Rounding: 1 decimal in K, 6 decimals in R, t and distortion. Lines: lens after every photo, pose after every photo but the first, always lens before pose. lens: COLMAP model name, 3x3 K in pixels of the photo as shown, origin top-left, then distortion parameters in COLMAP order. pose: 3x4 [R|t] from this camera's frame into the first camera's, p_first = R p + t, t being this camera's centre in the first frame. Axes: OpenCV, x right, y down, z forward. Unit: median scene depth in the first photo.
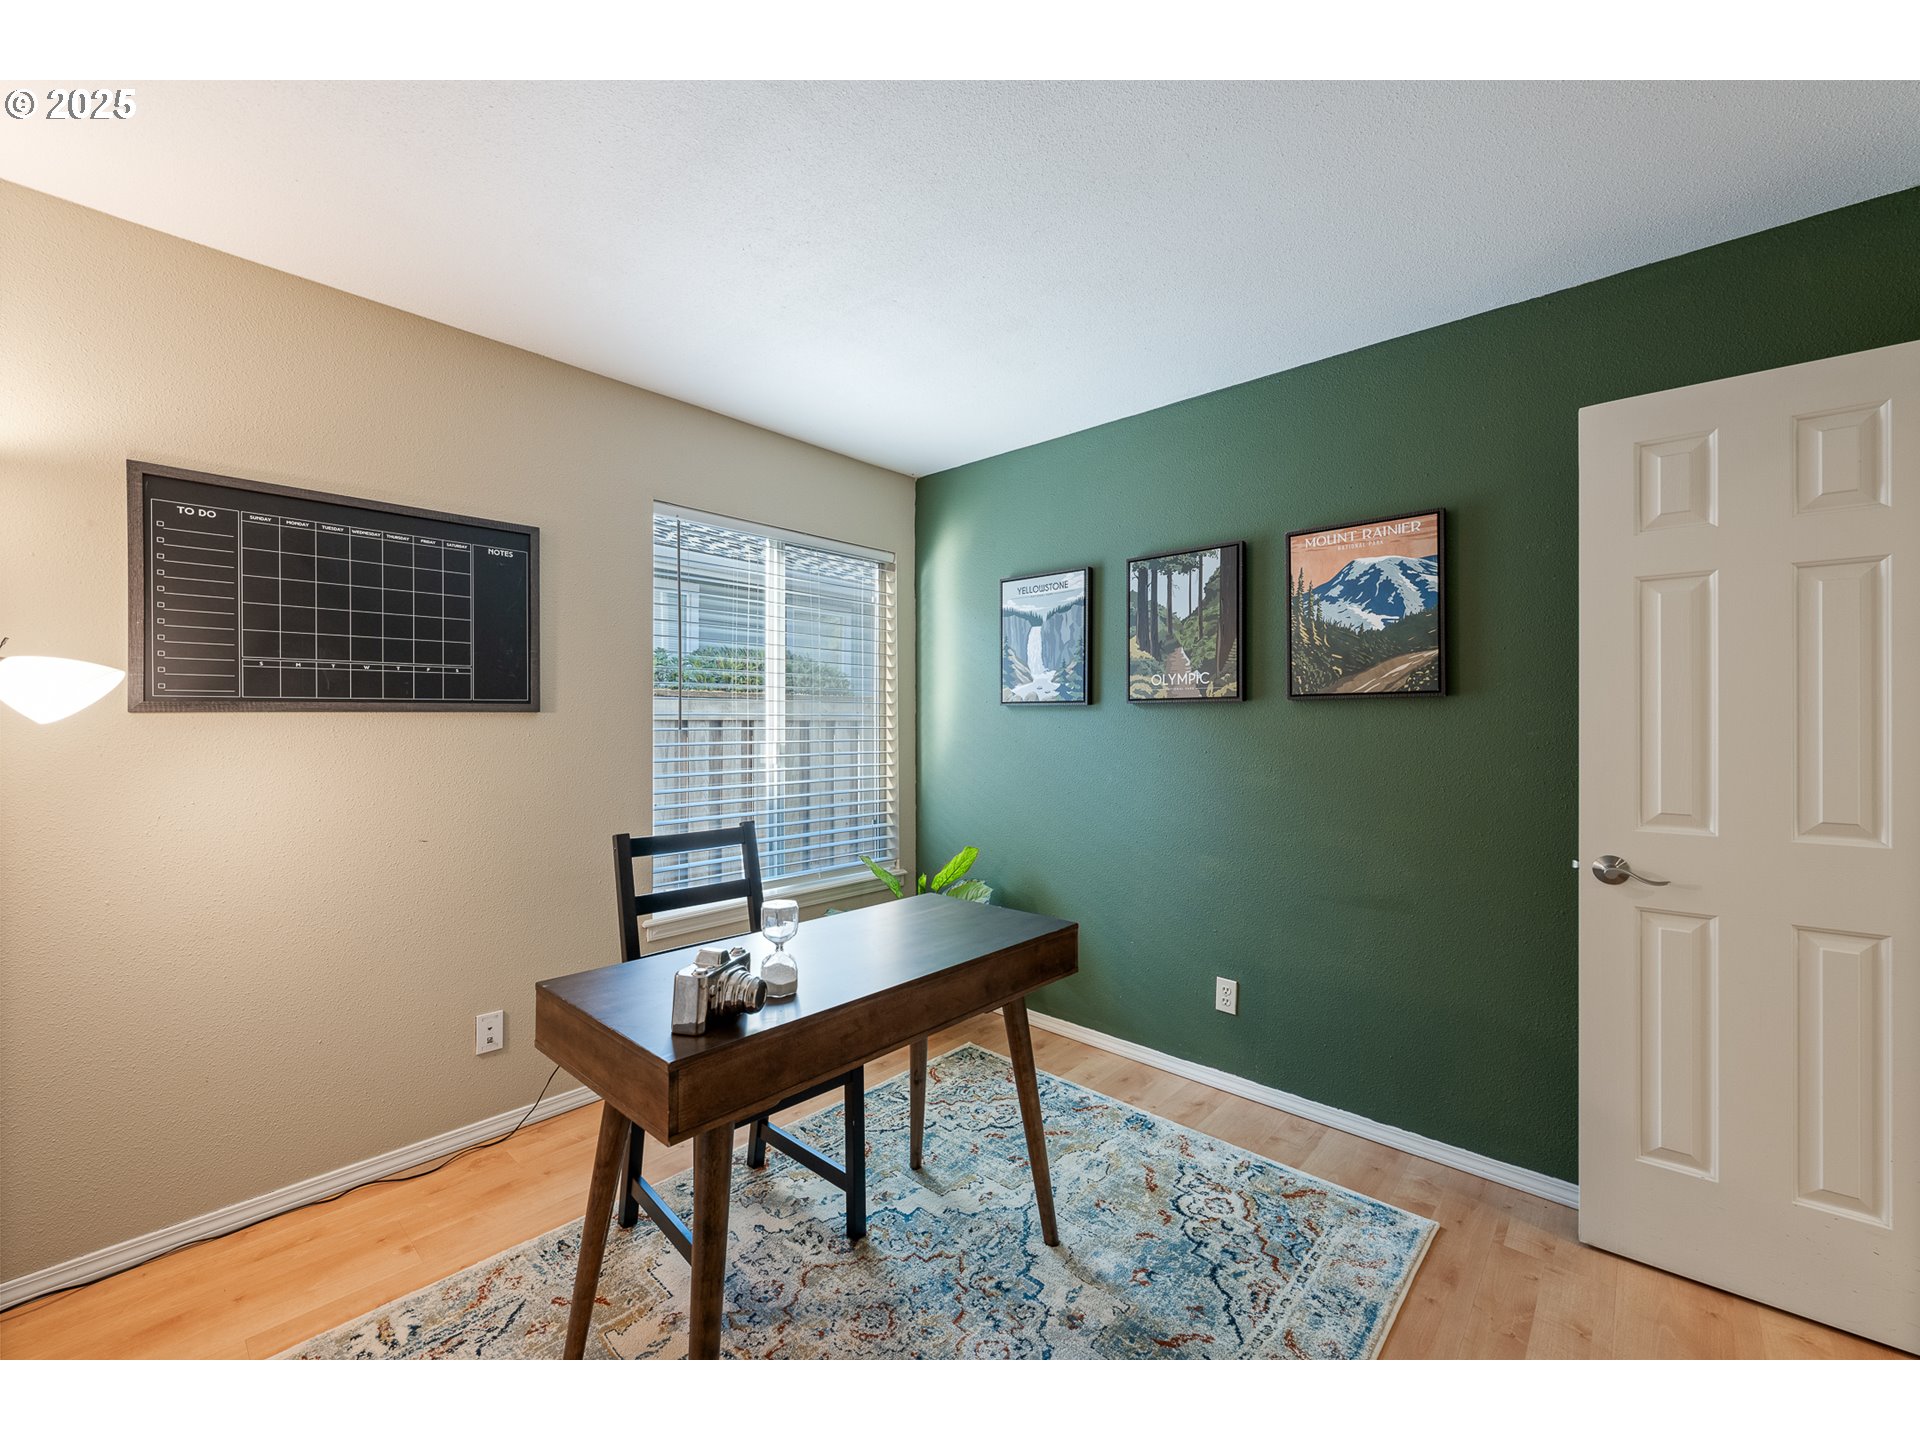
lens RADIAL K [[775.2, 0, 958.1], [0, 775.2, 715.5], [0, 0, 1]] dist [-0.000620, -0.000048]
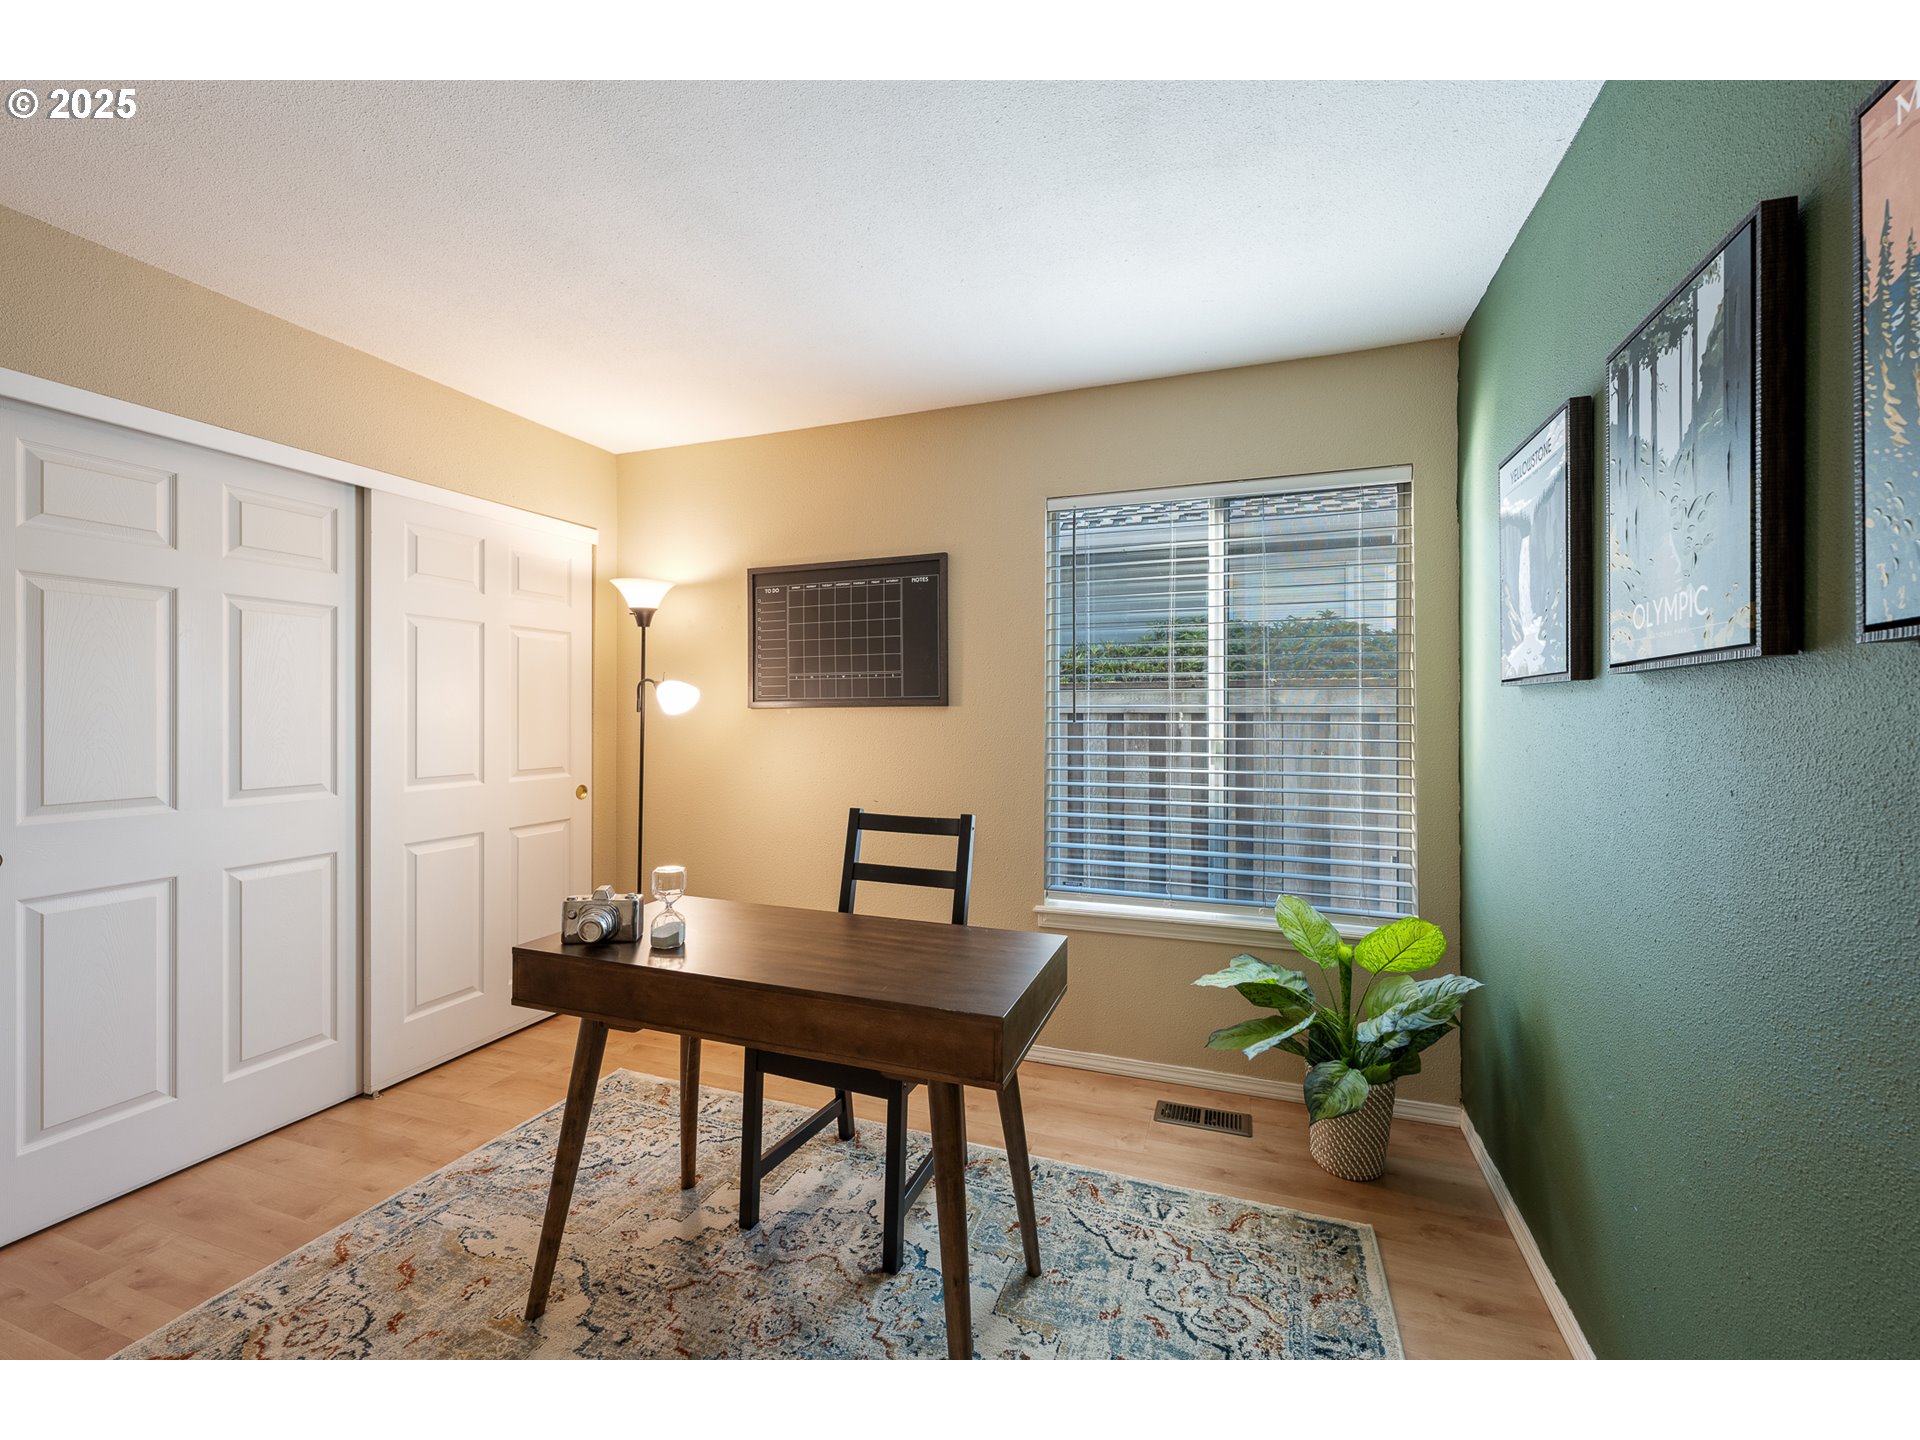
lens RADIAL K [[790.9, 0, 959.0], [0, 790.9, 712.1], [0, 0, 1]] dist [-0.000360, -0.000030]
pose [[0.373871, -0.002481, -0.927477, 0.628412], [0.003716, 0.999992, -0.001177, 0.006745], [0.927473, -0.003007, 0.373877, 0.586819]]
